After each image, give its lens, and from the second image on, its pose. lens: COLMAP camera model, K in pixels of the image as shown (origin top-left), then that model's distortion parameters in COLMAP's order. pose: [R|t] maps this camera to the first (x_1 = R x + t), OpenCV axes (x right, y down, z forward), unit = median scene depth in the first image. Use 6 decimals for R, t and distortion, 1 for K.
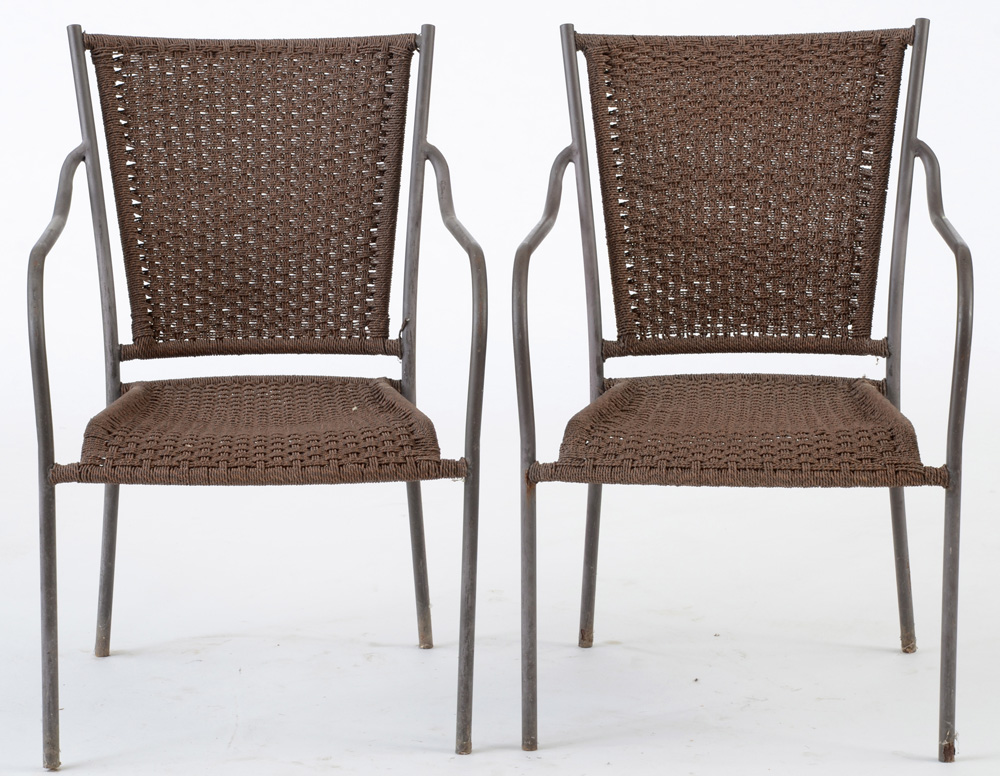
lens RADIAL K [[3426.2, 0, 500.0], [0, 3426.2, 388.0], [0, 0, 1]] dist [0.845784, -1.232622]
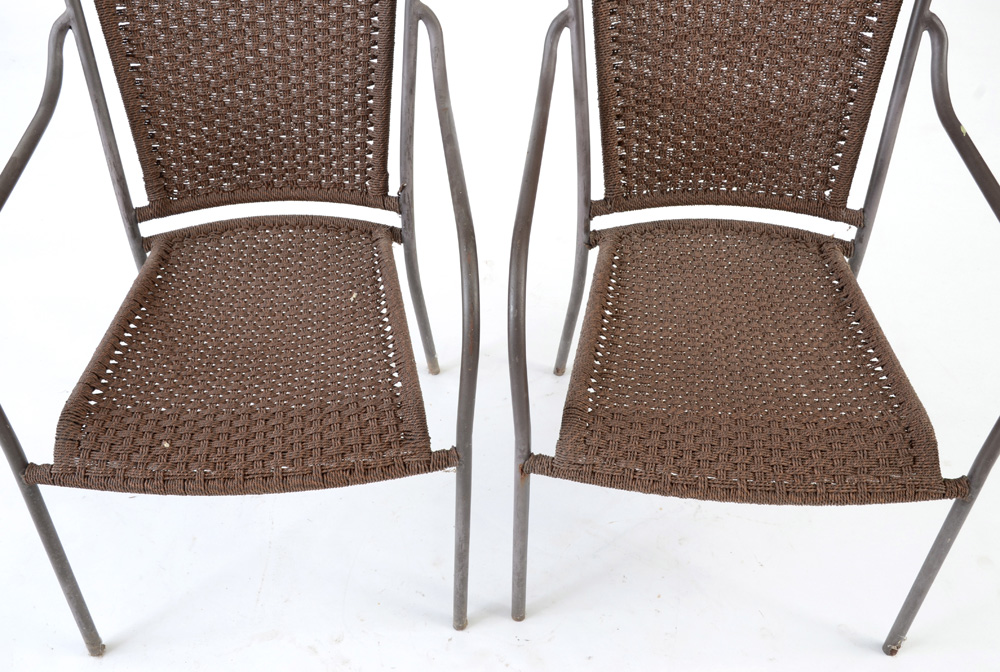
lens RADIAL K [[1077.6, 0, 483.7], [0, 1077.6, 336.5], [0, 0, 1]] dist [-0.009205, 0.180053]
pose [[0.999971, 0.002578, -0.007203, -0.000533], [0.001369, 0.865995, 0.500050, -0.143296], [0.007527, -0.500045, 0.865967, 0.691215]]
